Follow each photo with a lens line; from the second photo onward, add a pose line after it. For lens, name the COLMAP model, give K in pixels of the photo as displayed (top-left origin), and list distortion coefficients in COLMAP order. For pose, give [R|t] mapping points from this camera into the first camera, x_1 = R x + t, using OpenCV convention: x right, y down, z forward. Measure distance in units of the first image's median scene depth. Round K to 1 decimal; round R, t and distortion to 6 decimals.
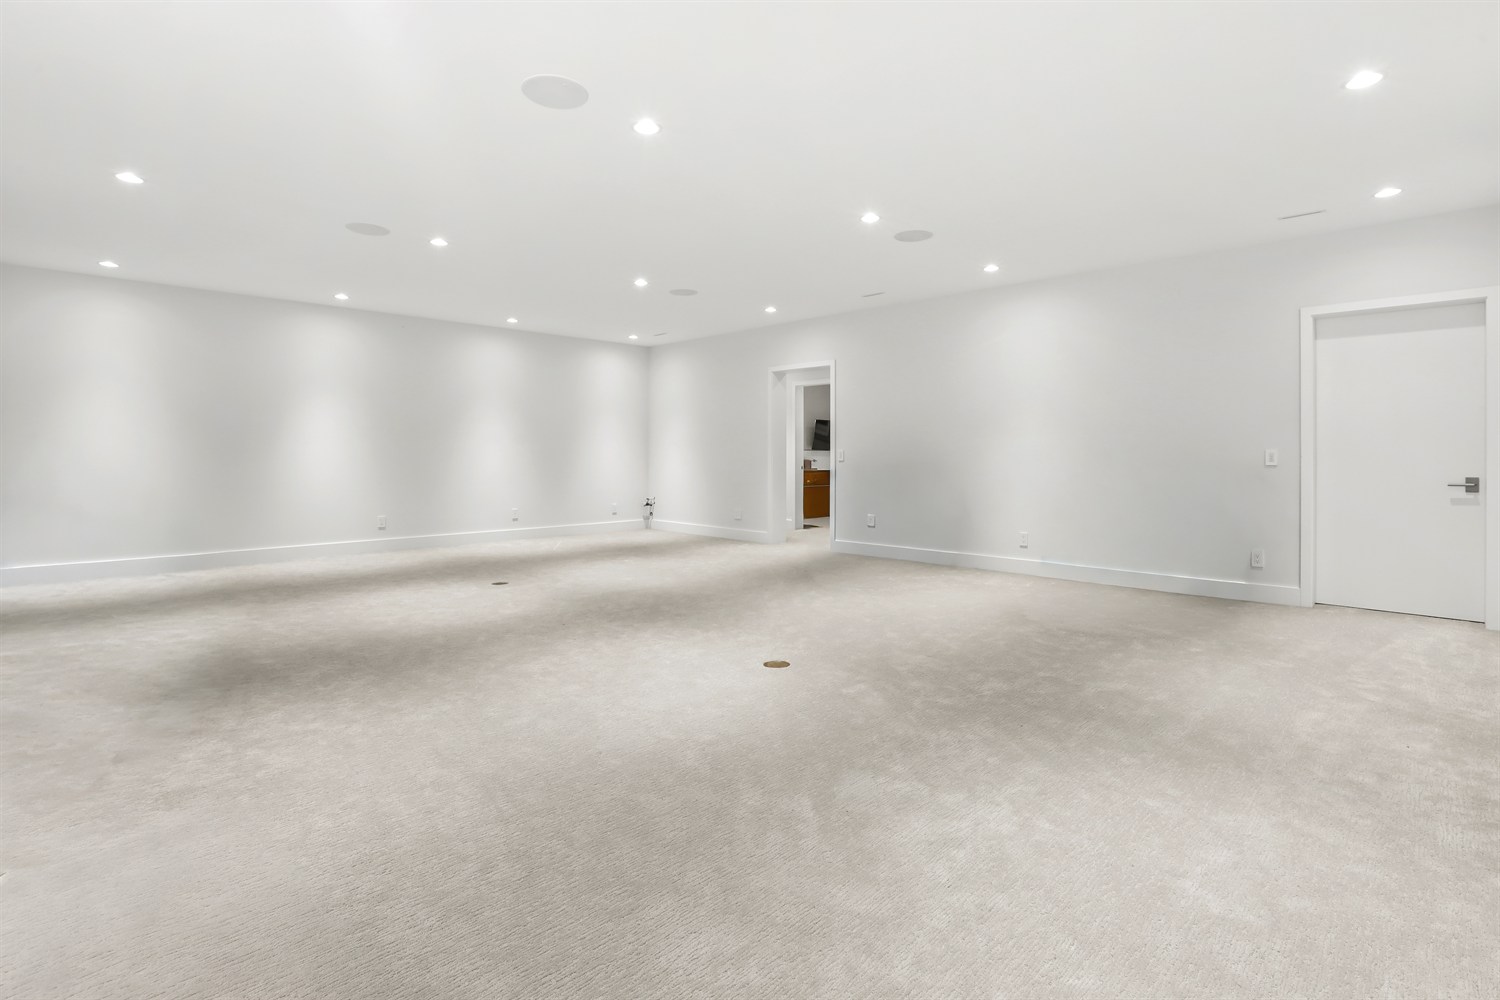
lens RADIAL K [[712.5, 0, 749.5], [0, 712.5, 472.0], [0, 0, 1]] dist [-0.014102, 0.001062]
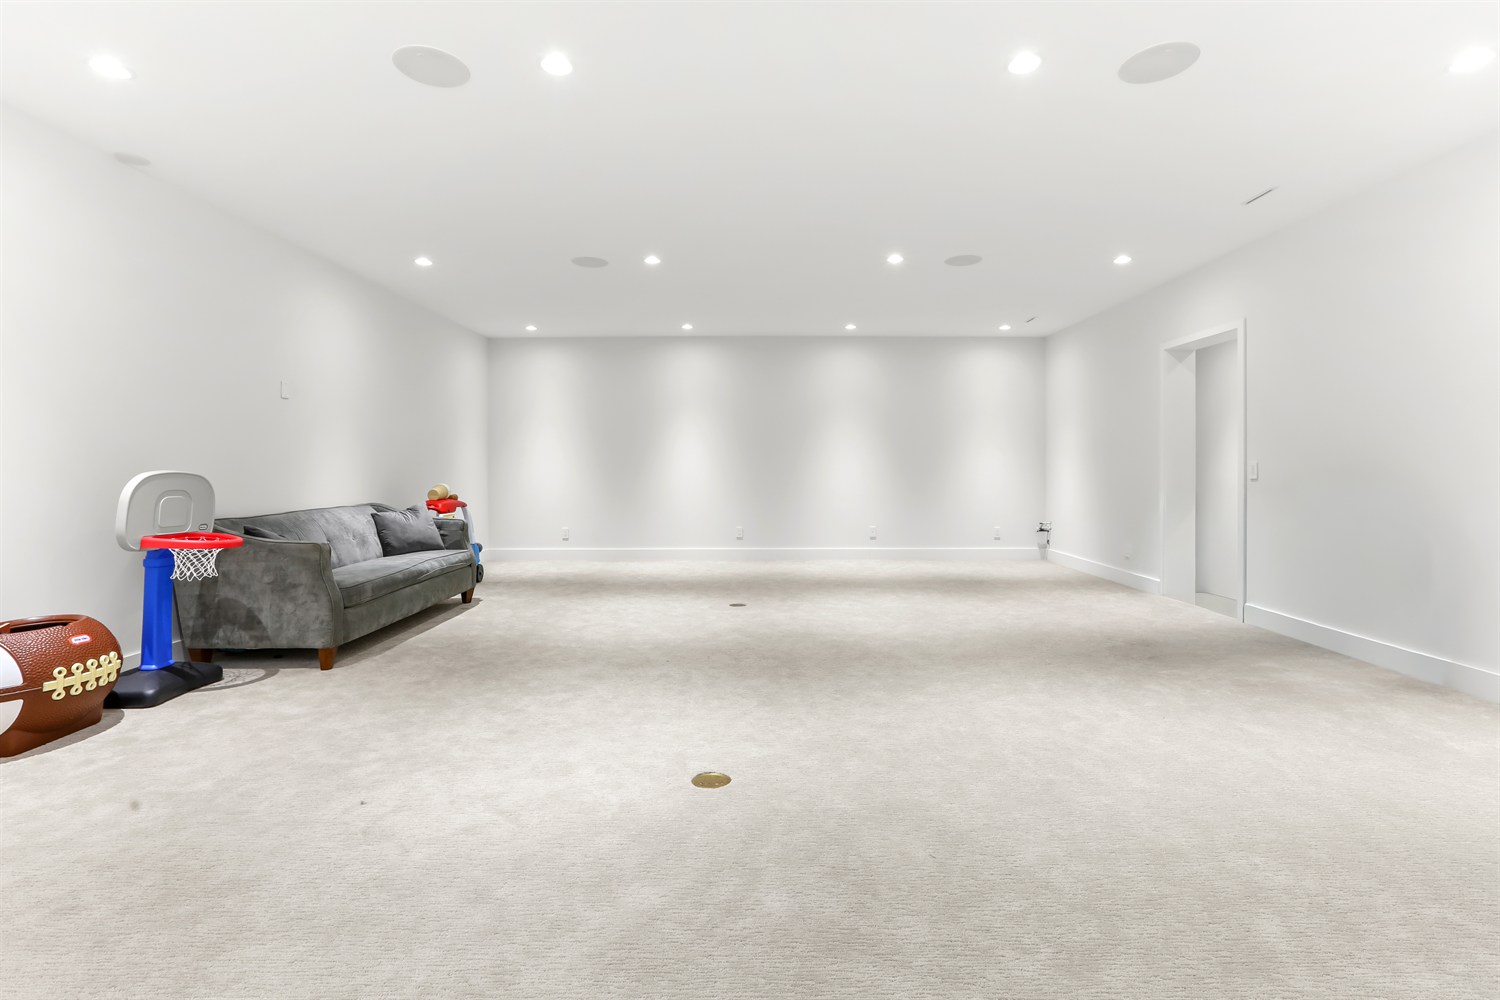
lens RADIAL K [[712.5, 0, 749.5], [0, 712.5, 472.0], [0, 0, 1]] dist [-0.014102, 0.001062]
pose [[0.709601, 0.001903, -0.704601, 0.186998], [-0.015885, 0.999785, -0.013298, -0.004521], [0.704425, 0.020628, 0.709479, 0.186649]]
